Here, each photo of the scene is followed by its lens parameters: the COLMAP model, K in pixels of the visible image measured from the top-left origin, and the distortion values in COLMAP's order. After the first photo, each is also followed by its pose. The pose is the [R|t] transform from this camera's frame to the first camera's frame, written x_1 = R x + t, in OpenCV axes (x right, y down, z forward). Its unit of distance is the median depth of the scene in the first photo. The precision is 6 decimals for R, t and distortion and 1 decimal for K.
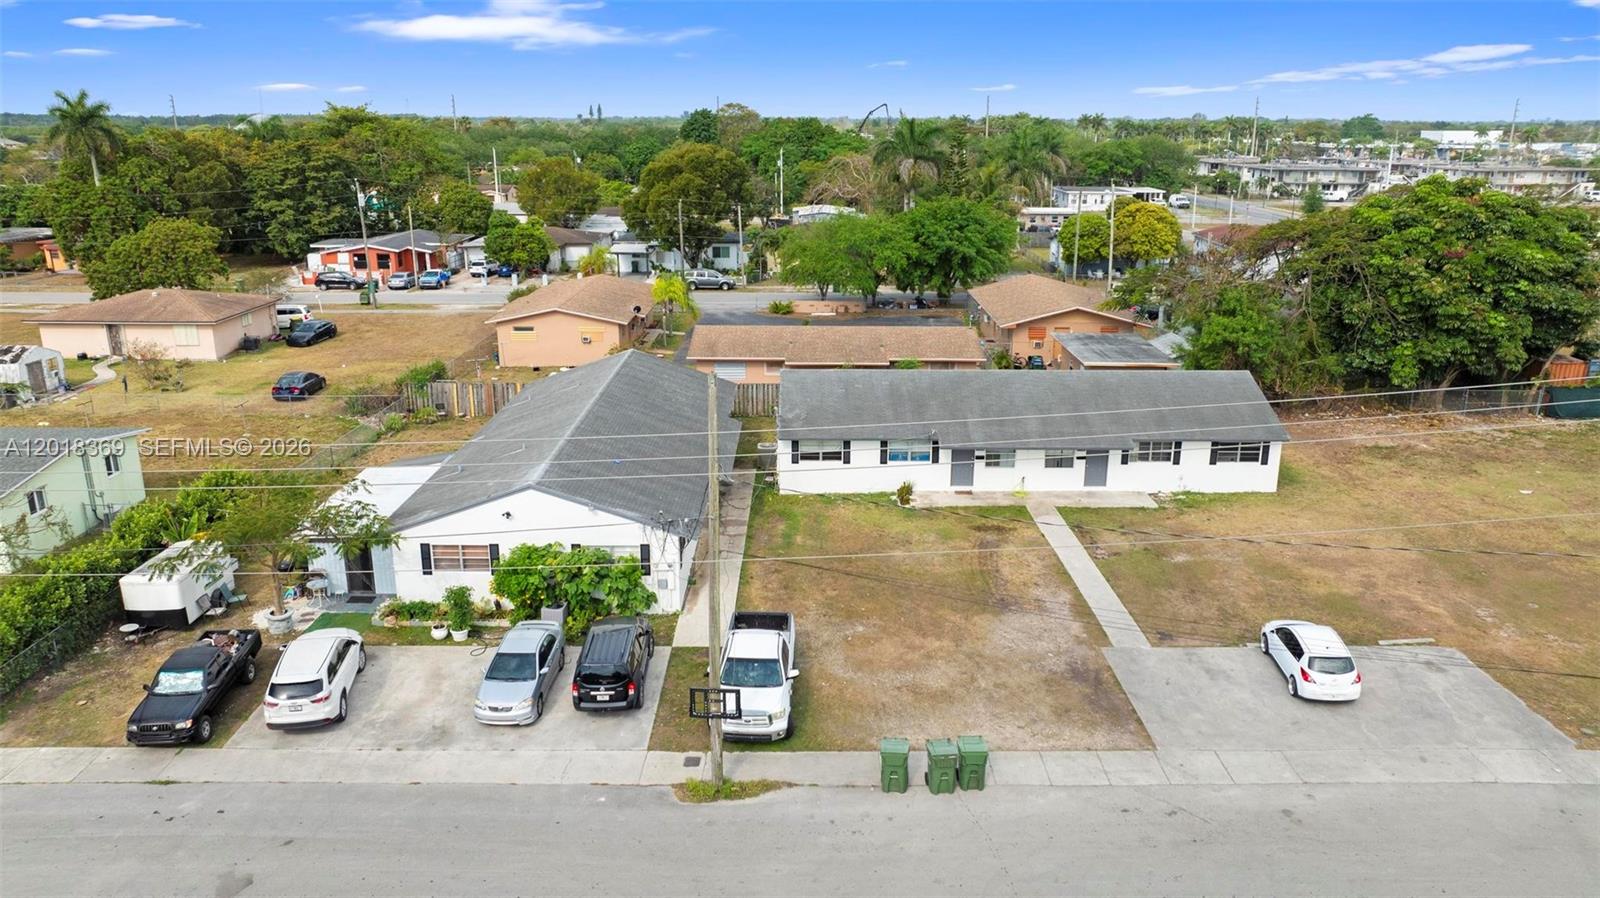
lens RADIAL K [[1124.4, 0, 810.7], [0, 1124.4, 445.9], [0, 0, 1]] dist [-0.018658, 0.009422]
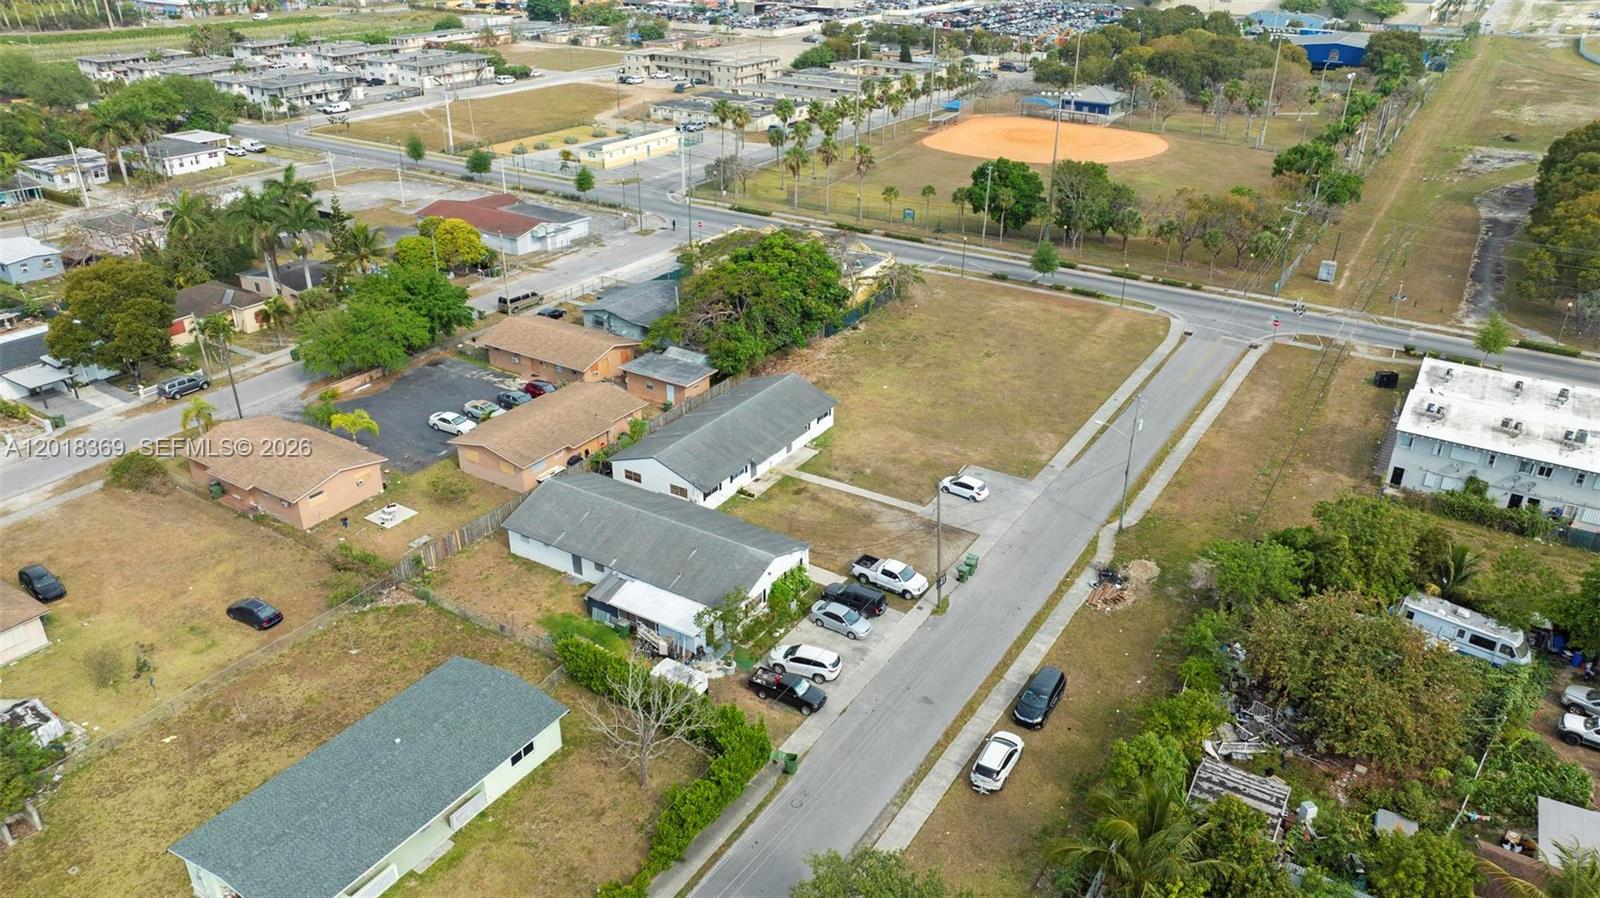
lens RADIAL K [[1125.5, 0, 806.4], [0, 1125.5, 447.3], [0, 0, 1]] dist [-0.020353, 0.006034]
pose [[0.530340, -0.371638, 0.761987, -1.407360], [0.228915, 0.928187, 0.293373, -0.617317], [-0.816295, 0.018842, 0.577328, -0.261809]]
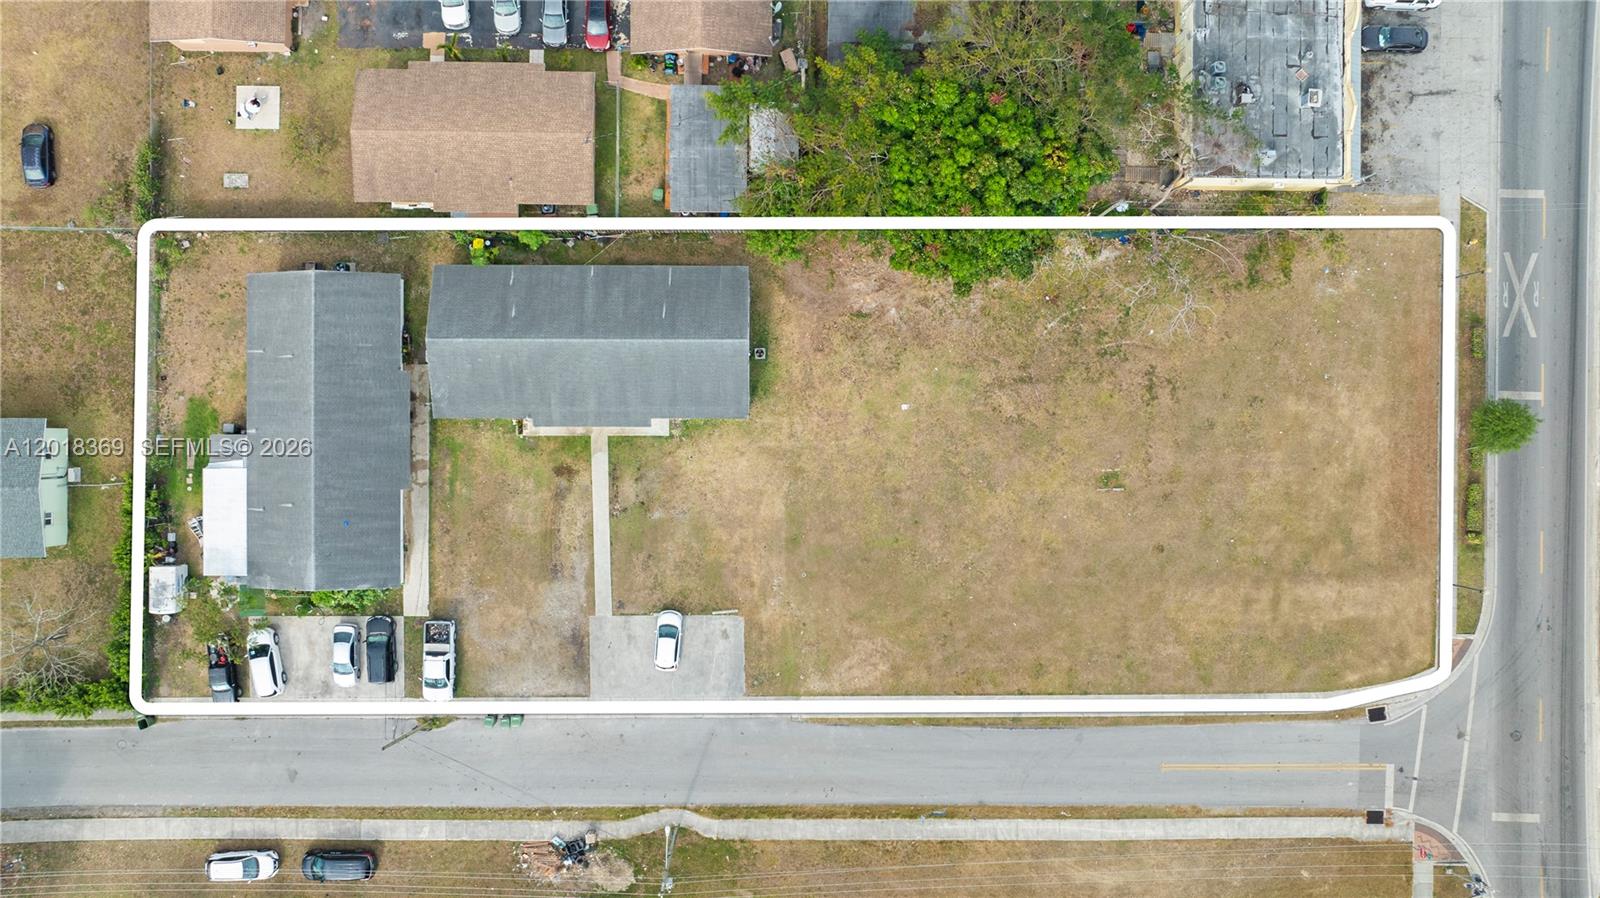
lens RADIAL K [[1125.5, 0, 806.4], [0, 1125.5, 447.3], [0, 0, 1]] dist [-0.020353, 0.006034]
pose [[0.999829, 0.005489, 0.017633, 0.495003], [-0.018464, 0.276970, 0.960701, -1.609053], [0.000389, -0.960863, 0.277024, 0.516663]]
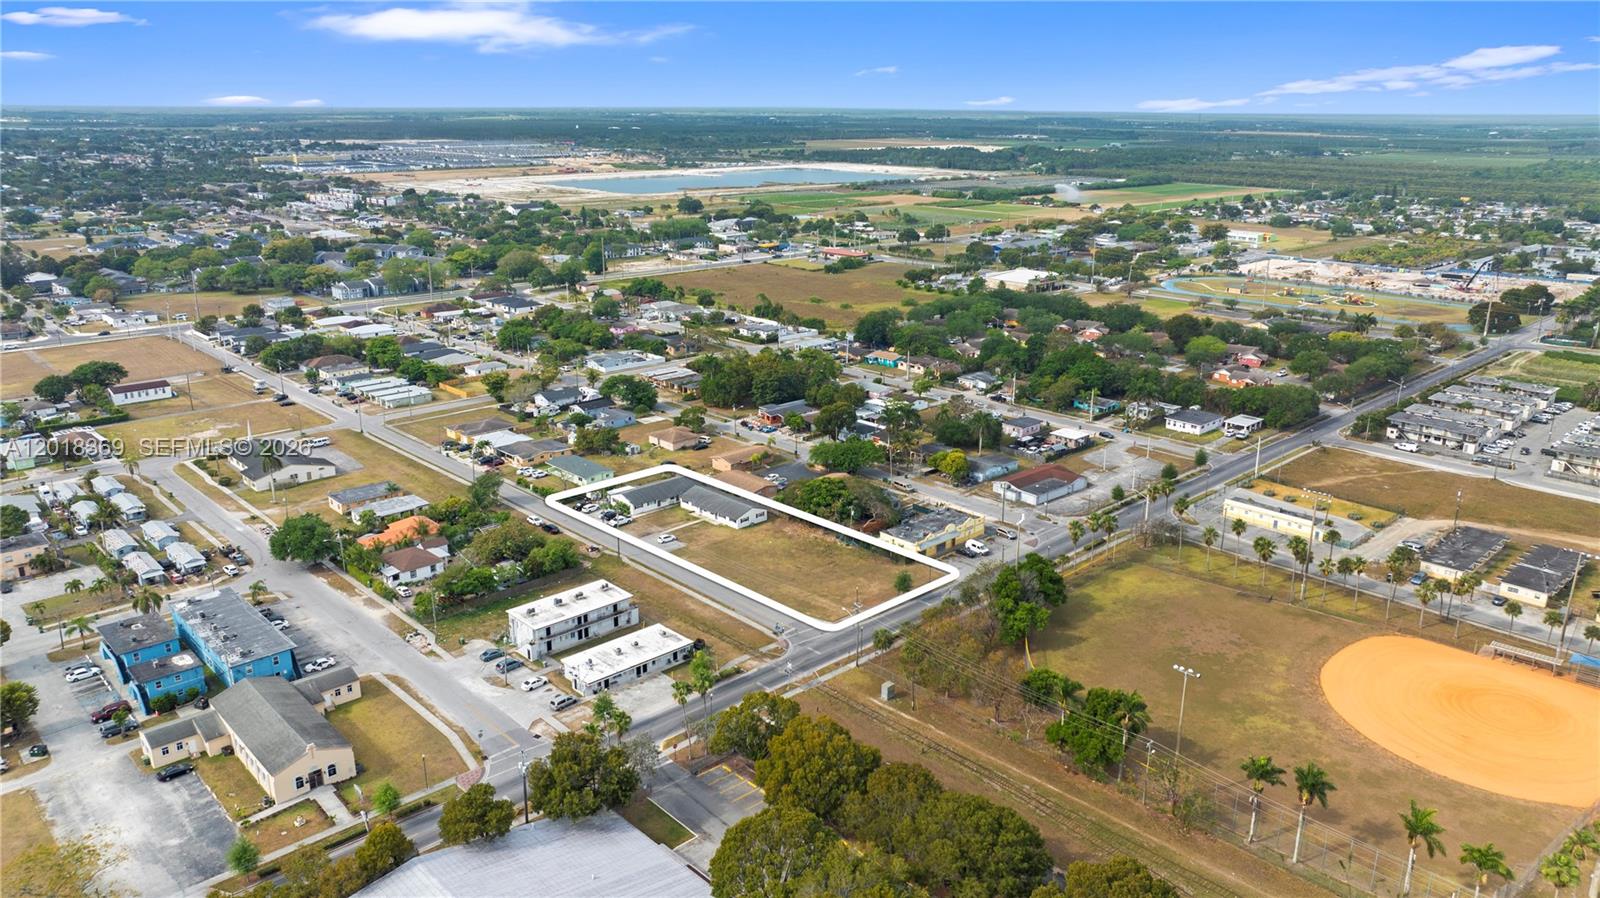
lens RADIAL K [[1125.5, 0, 806.4], [0, 1125.5, 447.3], [0, 0, 1]] dist [-0.020353, 0.006034]
pose [[0.691938, 0.212500, -0.689975, 4.527004], [-0.206041, 0.974079, 0.093372, -0.965632], [0.691932, 0.077556, 0.717785, -2.832355]]
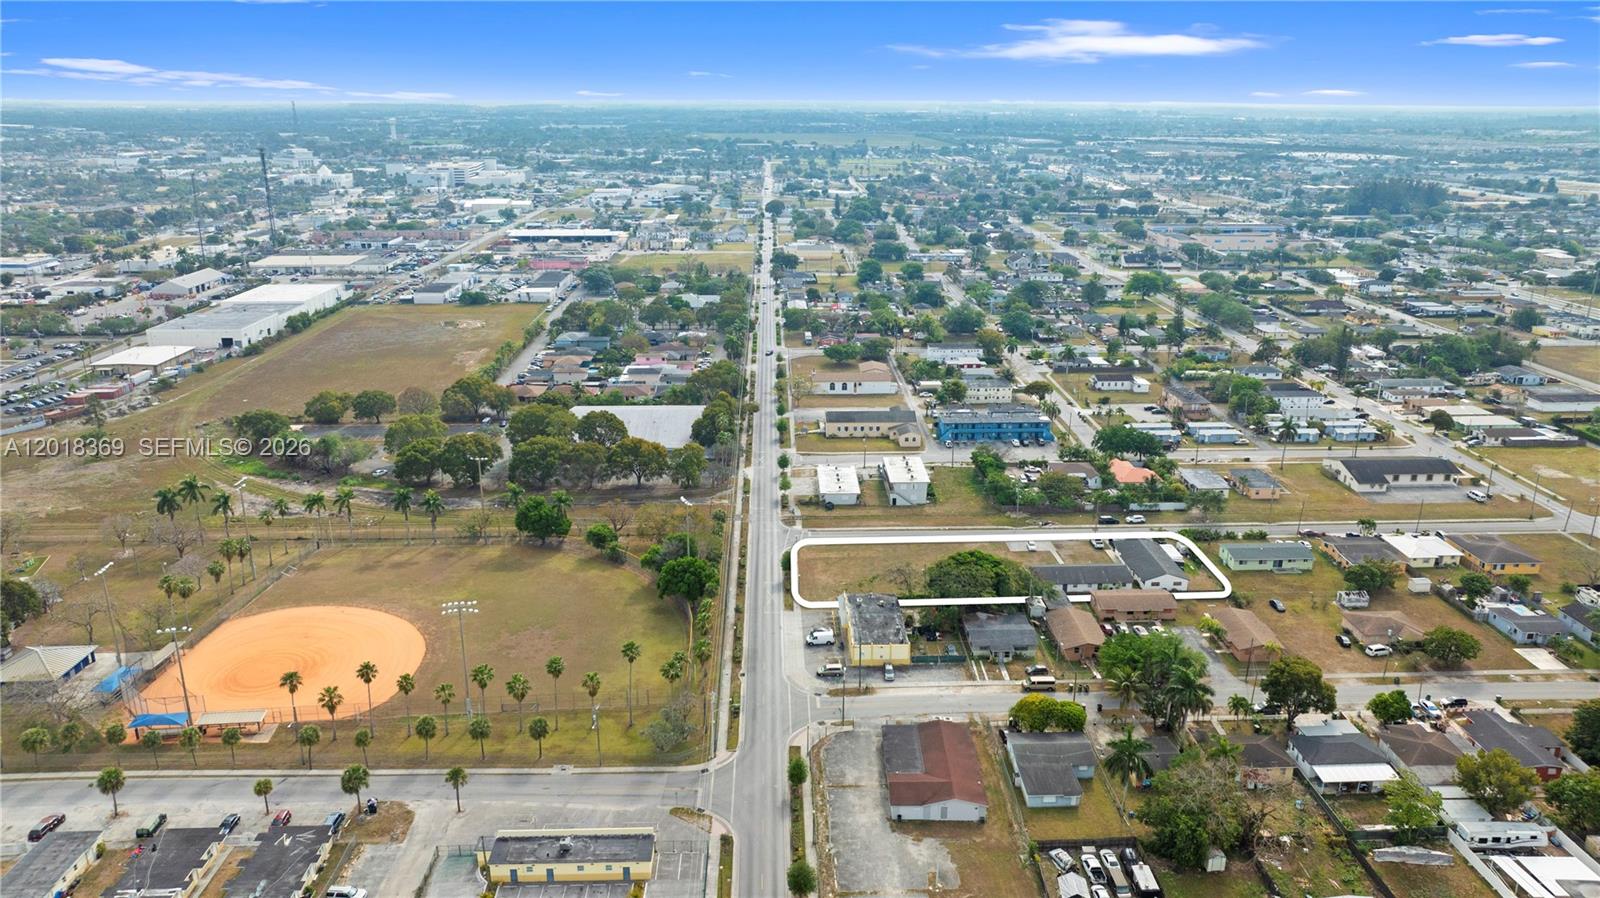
lens RADIAL K [[1124.4, 0, 810.7], [0, 1124.4, 445.9], [0, 0, 1]] dist [-0.018658, 0.009422]
pose [[-0.999259, 0.007061, -0.037827, 1.672537], [-0.015081, 0.832525, 0.553782, -3.481649], [0.035402, 0.553943, -0.831802, 5.200560]]
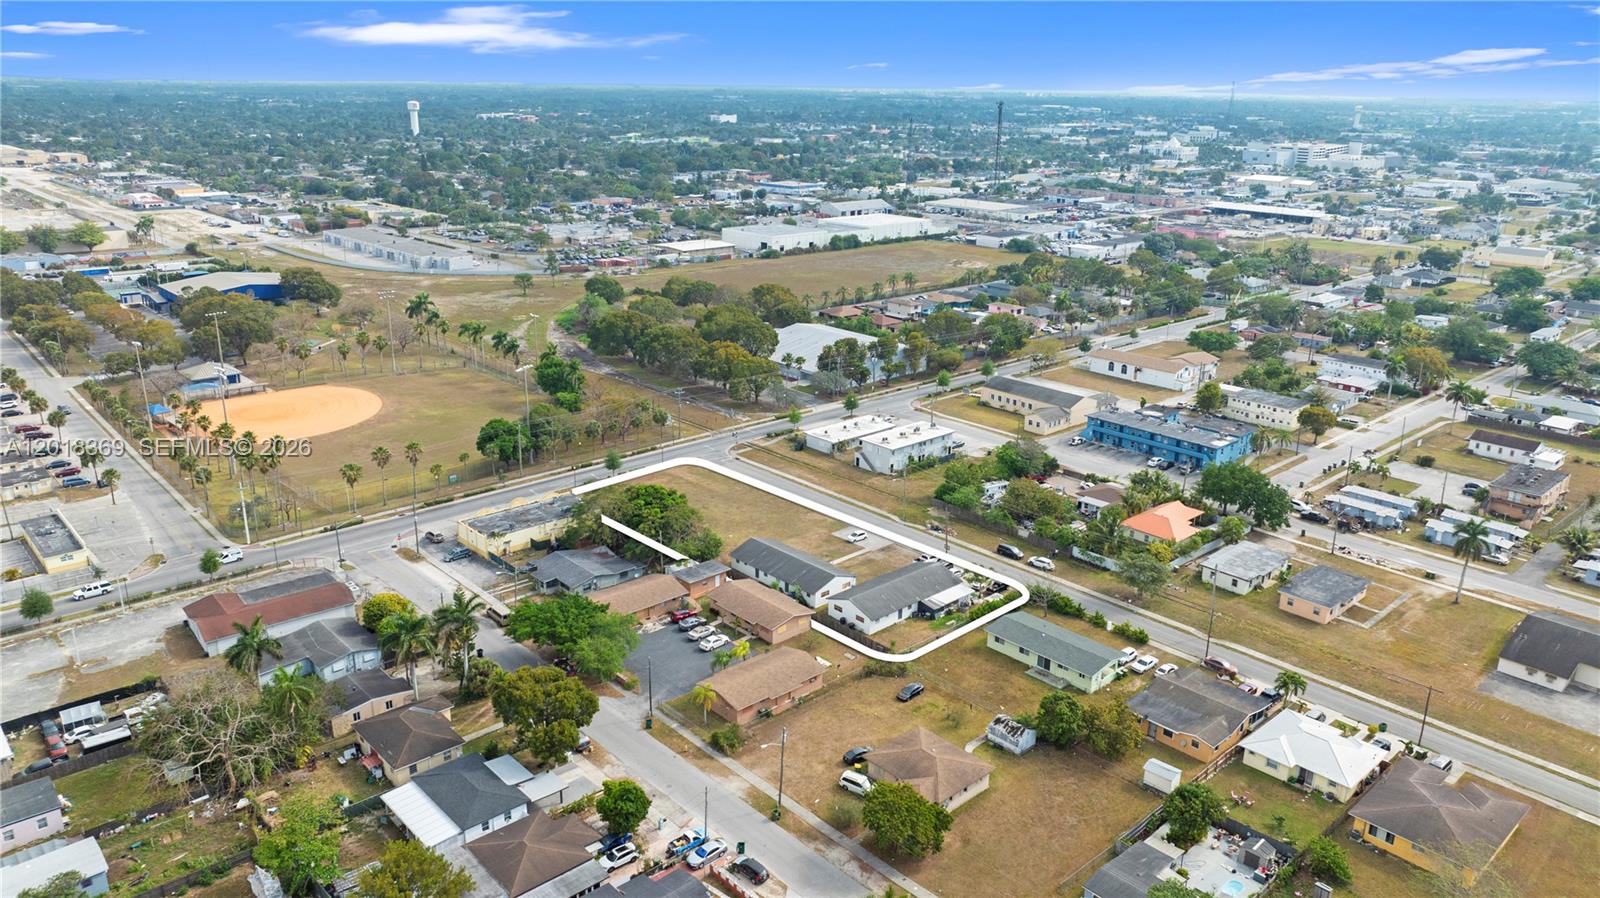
lens RADIAL K [[1125.5, 0, 806.4], [0, 1125.5, 447.3], [0, 0, 1]] dist [-0.020353, 0.006034]
pose [[-0.679451, -0.239567, 0.693509, -2.604975], [0.190033, 0.855484, 0.481700, -2.403636], [-0.708685, 0.459081, -0.535734, 3.127748]]
